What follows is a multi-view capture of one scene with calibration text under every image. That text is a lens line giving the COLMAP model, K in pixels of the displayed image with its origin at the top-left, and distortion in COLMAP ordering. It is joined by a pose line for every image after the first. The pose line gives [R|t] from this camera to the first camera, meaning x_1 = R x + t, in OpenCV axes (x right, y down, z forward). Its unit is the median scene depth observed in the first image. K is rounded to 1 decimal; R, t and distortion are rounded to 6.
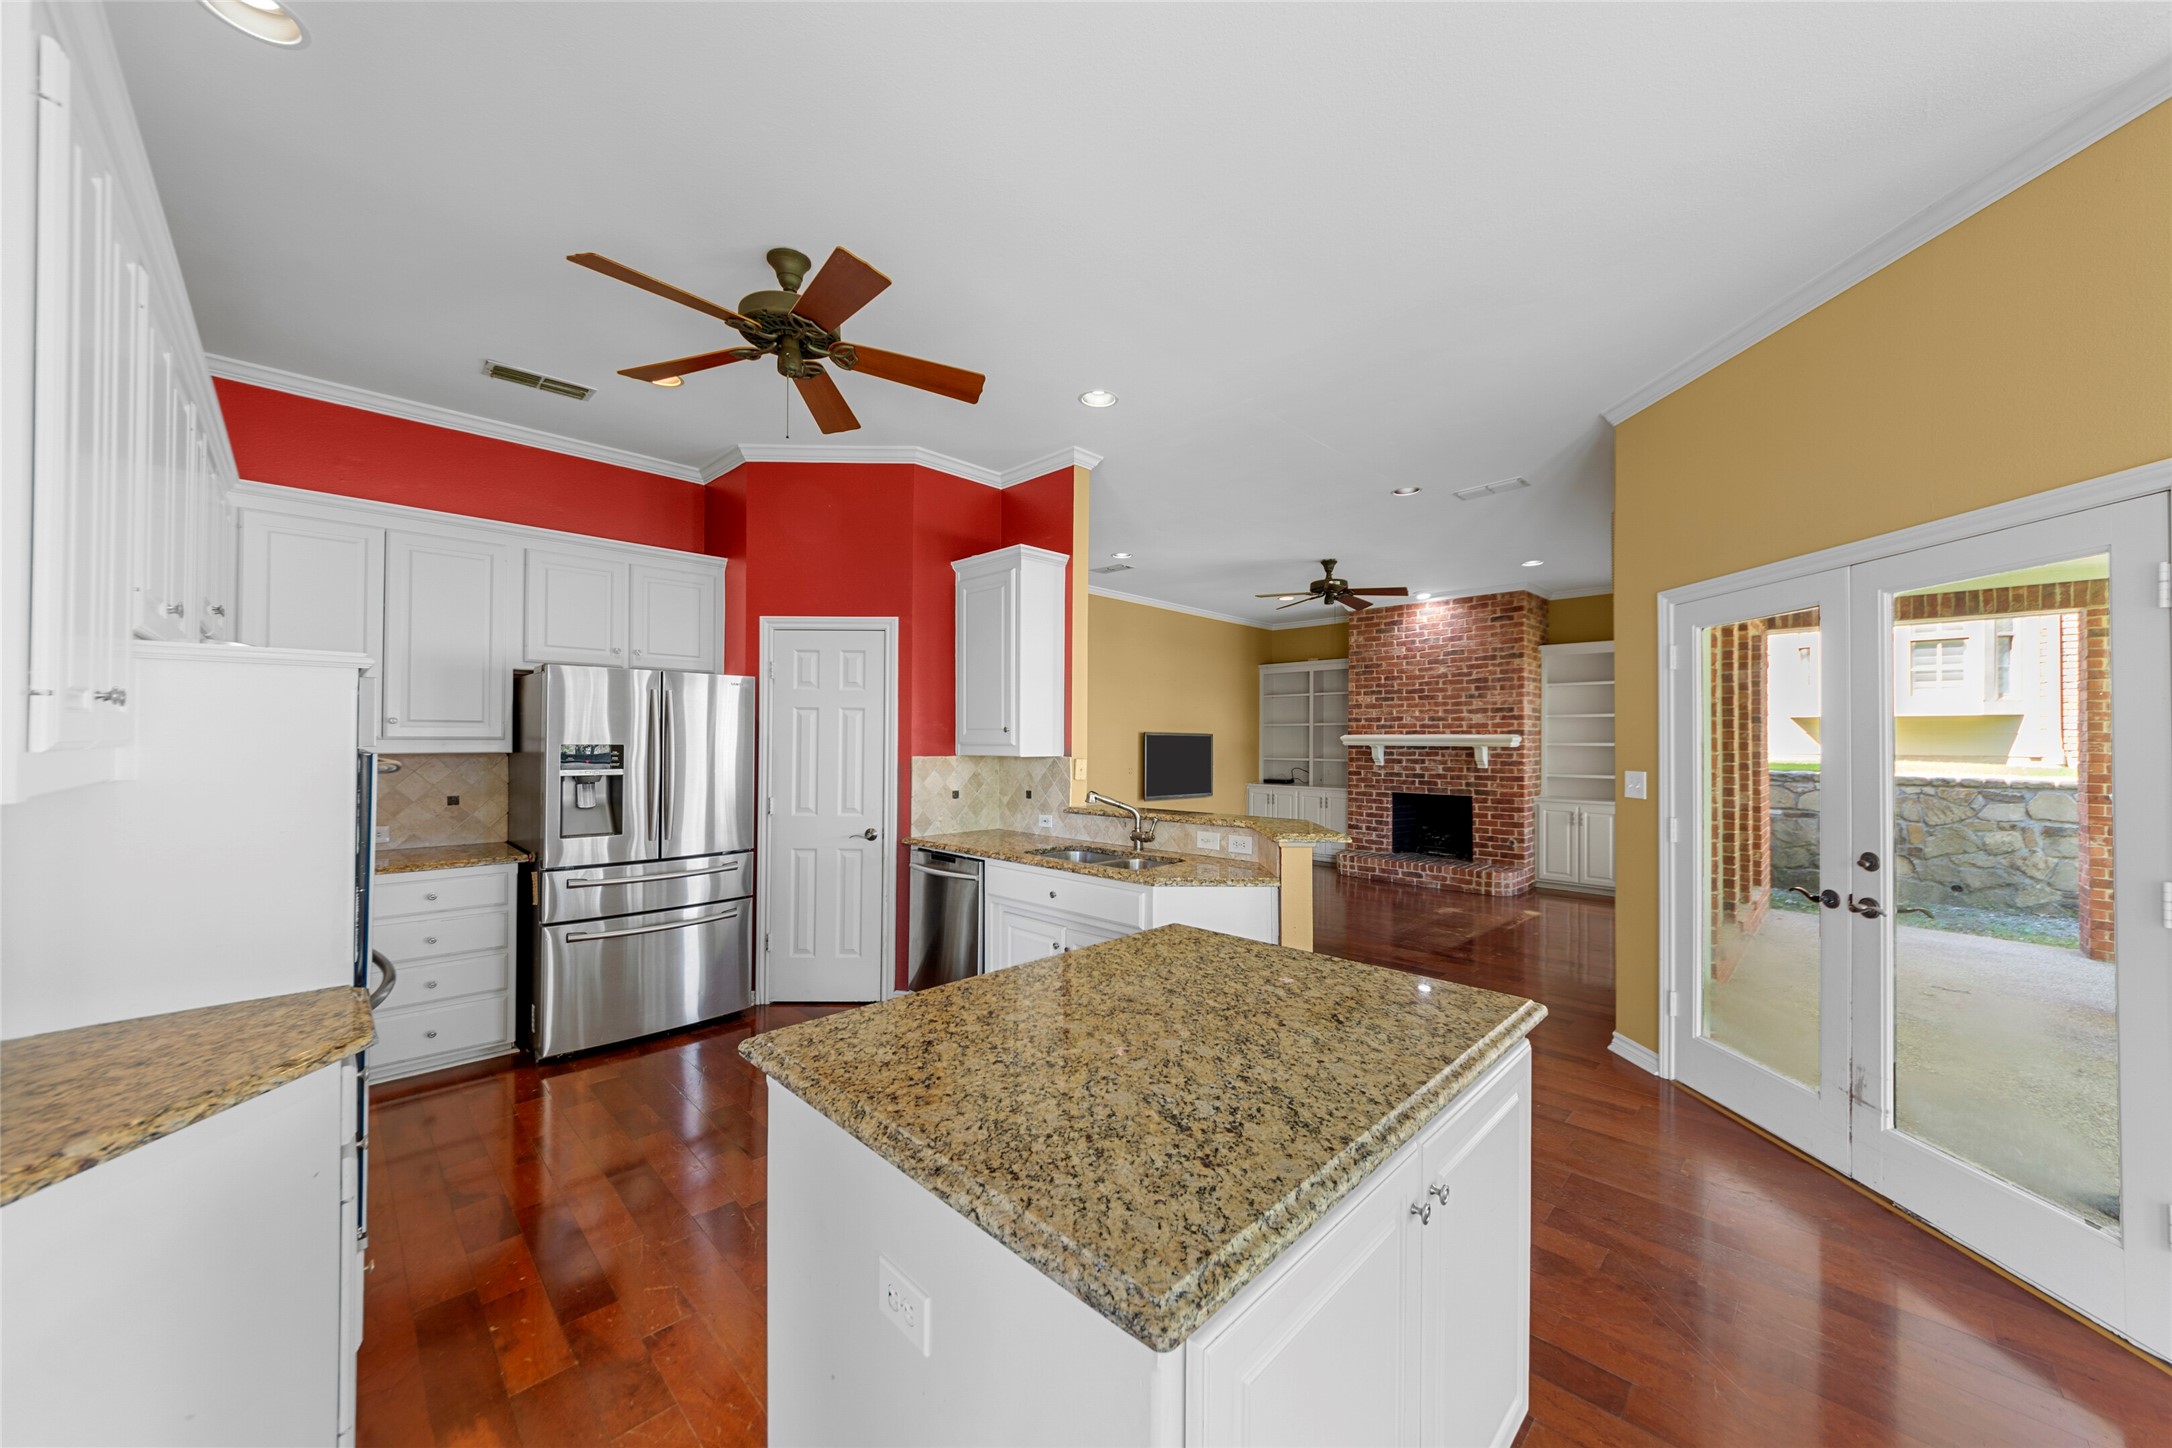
lens RADIAL K [[775.5, 0, 1087.1], [0, 775.5, 735.6], [0, 0, 1]] dist [-0.001196, -0.000092]
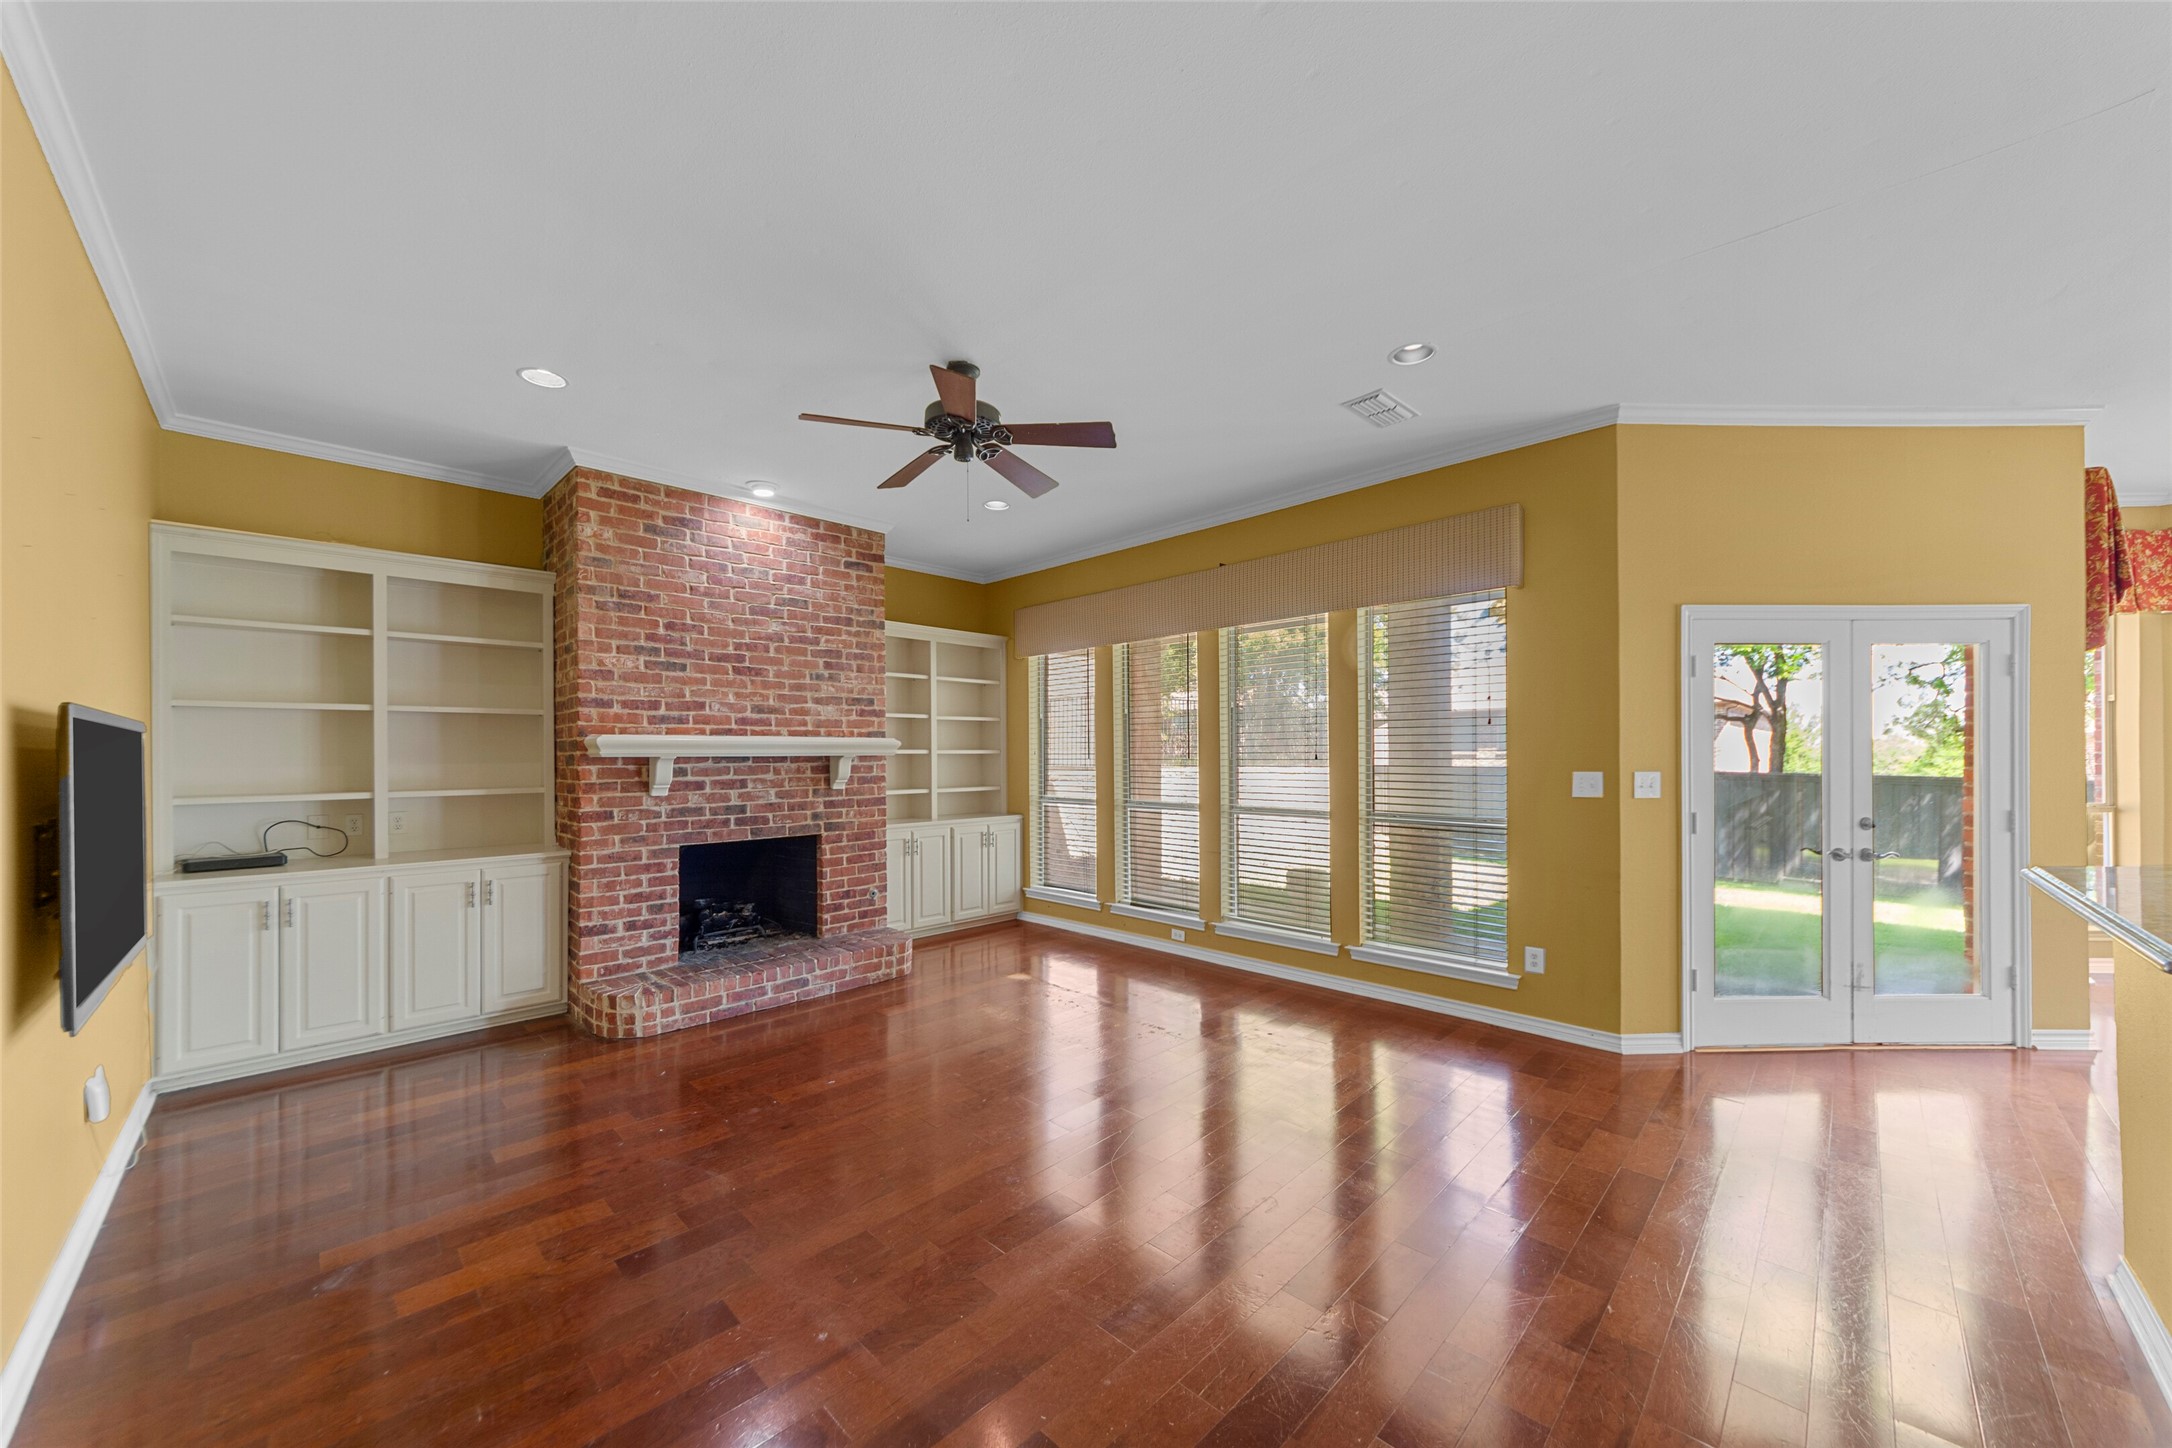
lens RADIAL K [[775.9, 0, 1097.8], [0, 775.9, 757.2], [0, 0, 1]] dist [0.005059, -0.000017]
pose [[-0.008395, -0.010956, 0.999905, -0.143307], [-0.002275, 0.999938, 0.010937, 0.007458], [-0.999962, -0.002182, -0.008420, 0.780828]]
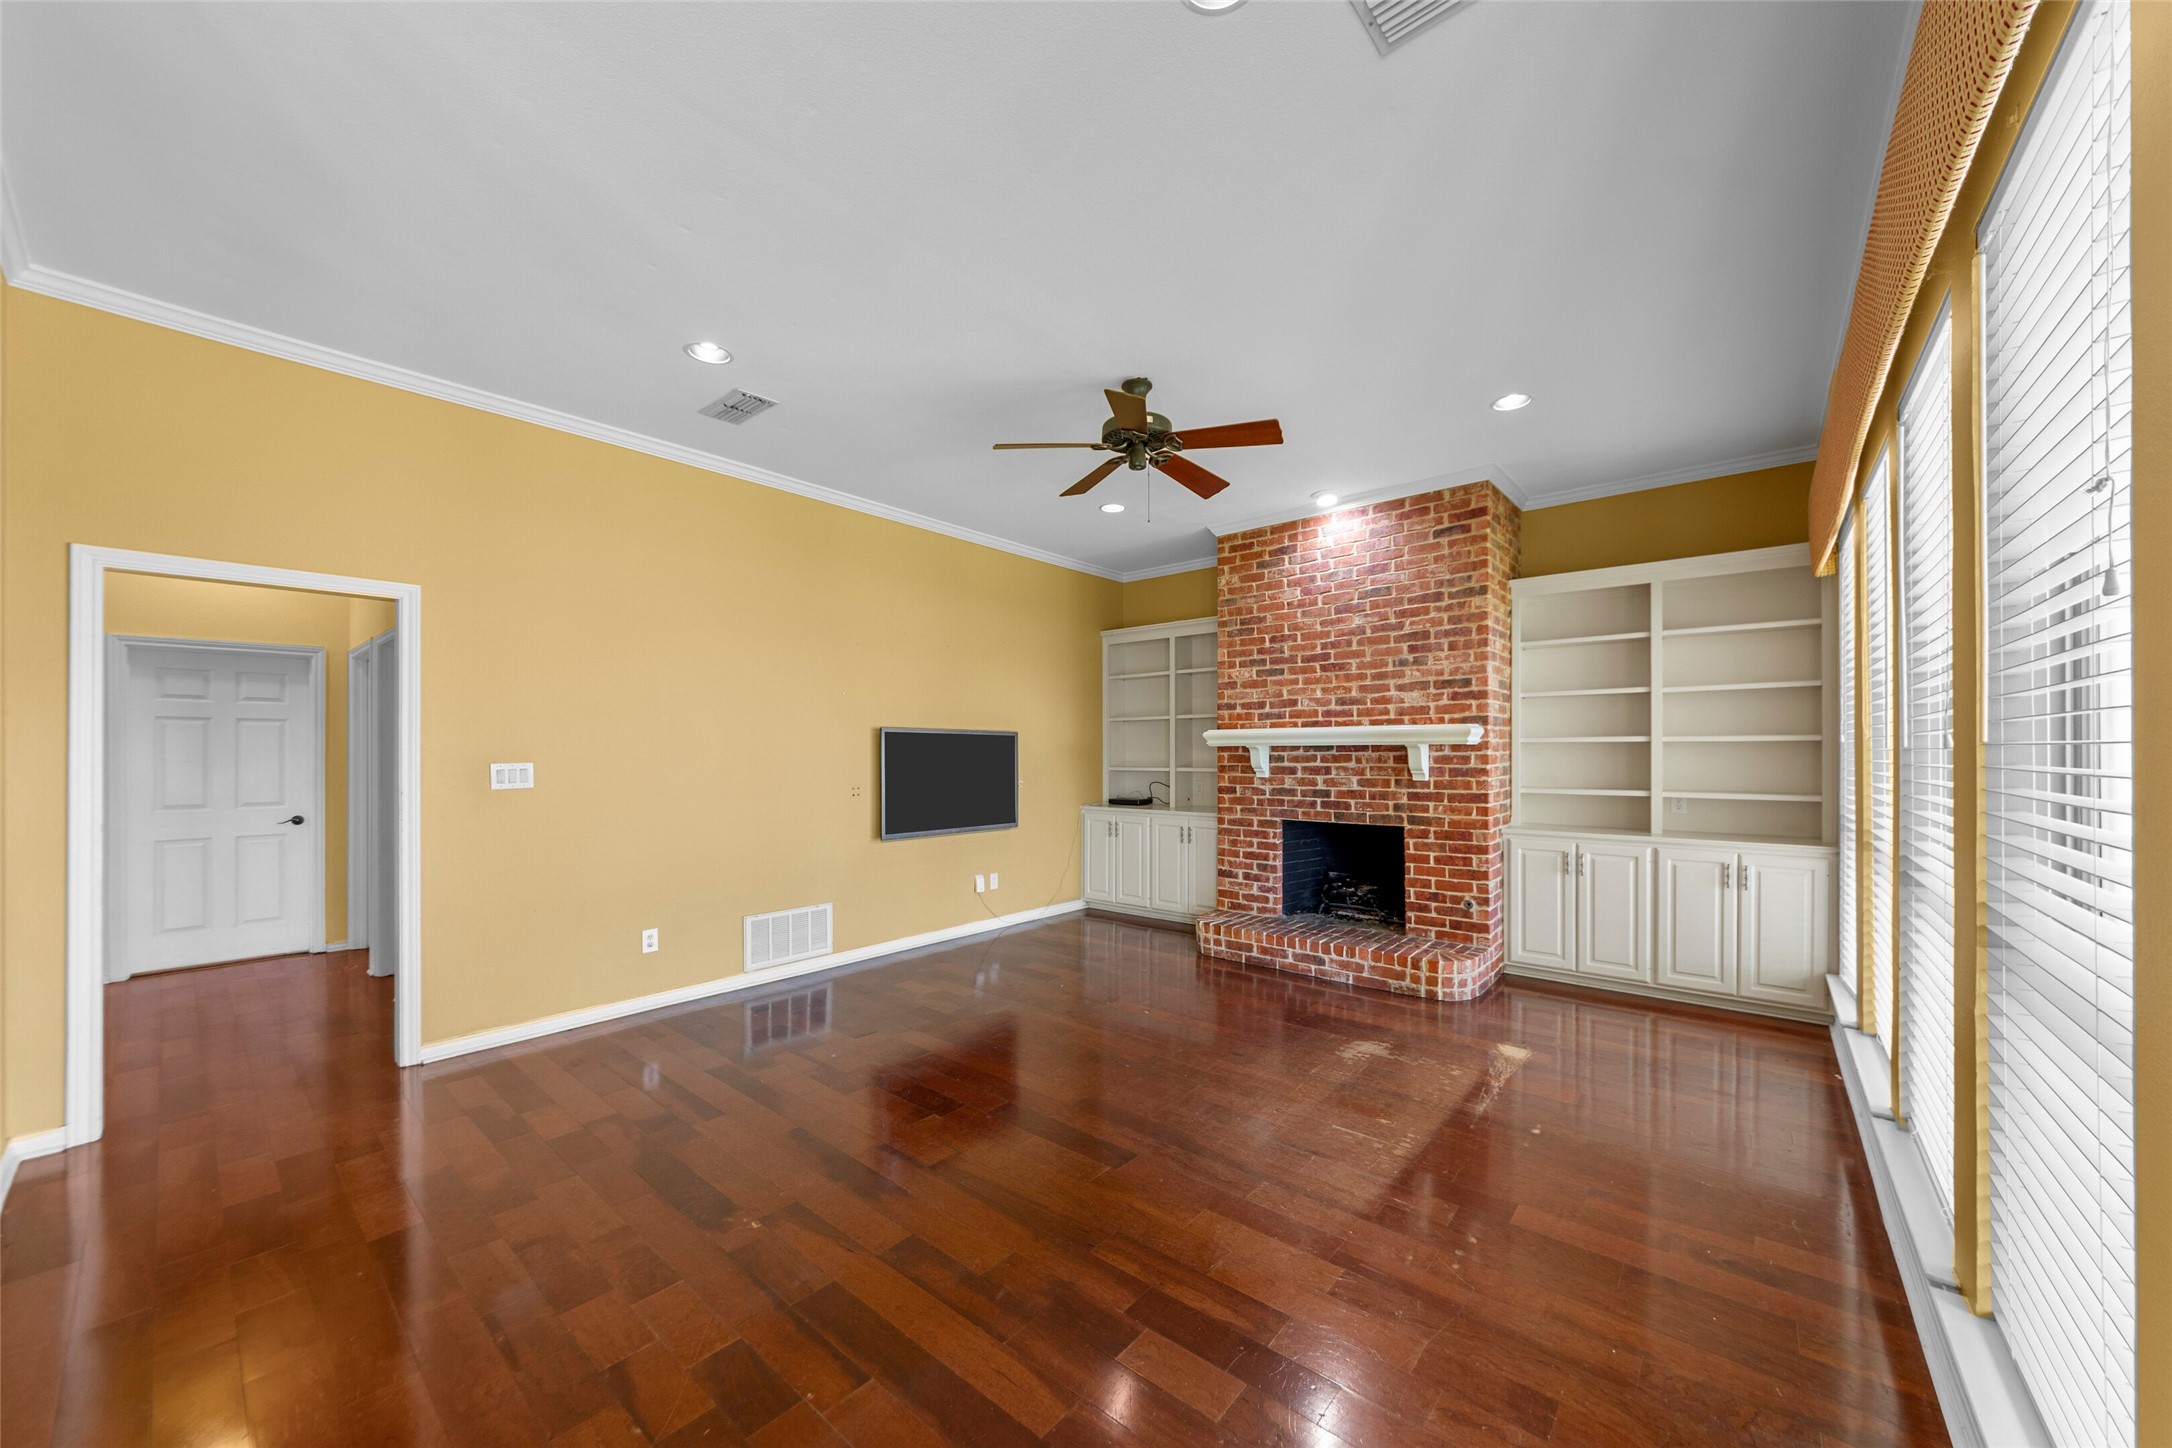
lens RADIAL K [[775.9, 0, 1097.8], [0, 775.9, 757.2], [0, 0, 1]] dist [0.005059, -0.000017]
pose [[0.996126, -0.008444, 0.087525, 0.204204], [0.007420, 0.999900, 0.012026, 0.014430], [-0.087618, -0.011330, 0.996090, 0.414863]]
